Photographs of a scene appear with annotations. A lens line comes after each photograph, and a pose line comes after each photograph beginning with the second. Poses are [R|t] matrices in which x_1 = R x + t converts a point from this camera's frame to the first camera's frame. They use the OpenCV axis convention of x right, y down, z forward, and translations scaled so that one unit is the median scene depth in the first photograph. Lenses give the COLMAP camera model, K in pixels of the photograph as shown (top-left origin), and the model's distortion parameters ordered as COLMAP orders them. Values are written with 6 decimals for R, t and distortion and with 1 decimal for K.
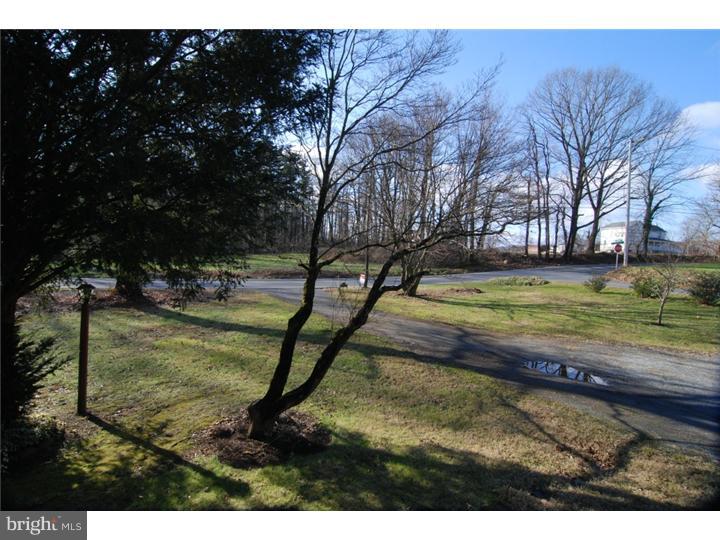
lens RADIAL K [[389.4, 0, 358.0], [0, 389.4, 267.5], [0, 0, 1]] dist [-0.015282, -0.001219]
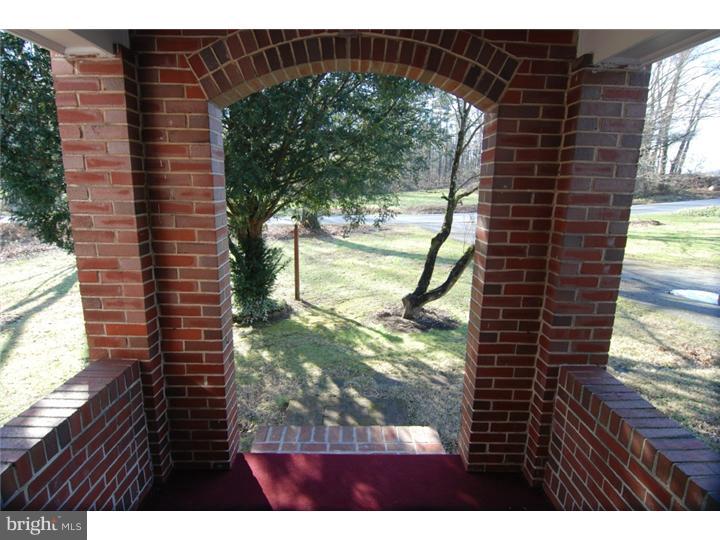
lens RADIAL K [[389.4, 0, 358.0], [0, 389.4, 267.5], [0, 0, 1]] dist [-0.015282, -0.001219]
pose [[0.924071, 0.030510, -0.381002, 0.050837], [0.031014, 0.987537, 0.154301, 0.010116], [0.380961, -0.154401, 0.911608, -0.163185]]
